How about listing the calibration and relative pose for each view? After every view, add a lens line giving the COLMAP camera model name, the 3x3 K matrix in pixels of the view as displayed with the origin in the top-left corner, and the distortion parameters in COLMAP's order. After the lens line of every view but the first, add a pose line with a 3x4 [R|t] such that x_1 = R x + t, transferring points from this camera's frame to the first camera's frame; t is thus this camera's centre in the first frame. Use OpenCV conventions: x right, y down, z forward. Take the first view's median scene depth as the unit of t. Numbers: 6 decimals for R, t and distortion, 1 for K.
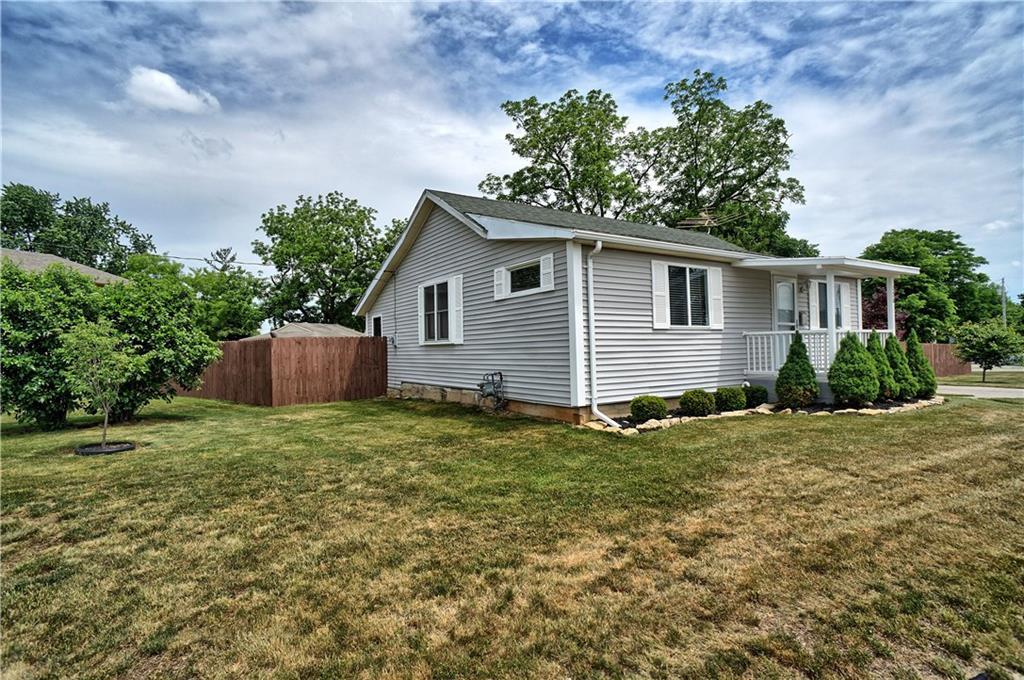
lens RADIAL K [[580.6, 0, 513.4], [0, 580.6, 356.9], [0, 0, 1]] dist [-0.068527, 0.068455]
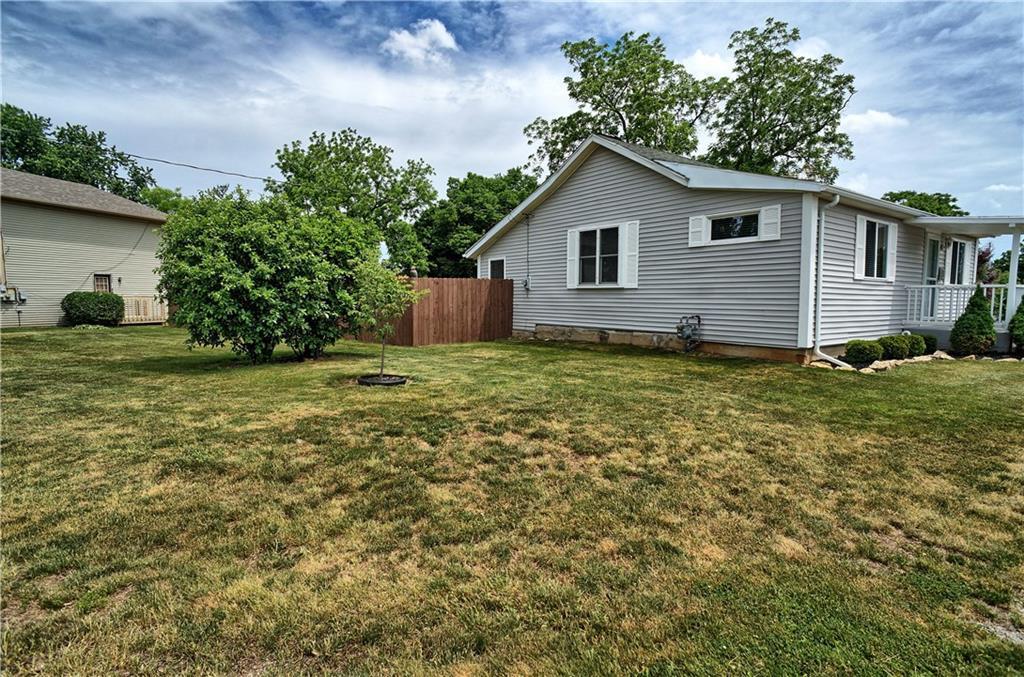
lens RADIAL K [[580.3, 0, 533.9], [0, 580.3, 363.6], [0, 0, 1]] dist [-0.079840, 0.066465]
pose [[0.998437, 0.020161, 0.052130, -0.296404], [-0.025232, 0.994816, 0.098516, 0.013834], [-0.049874, -0.099678, 0.993769, -0.033738]]
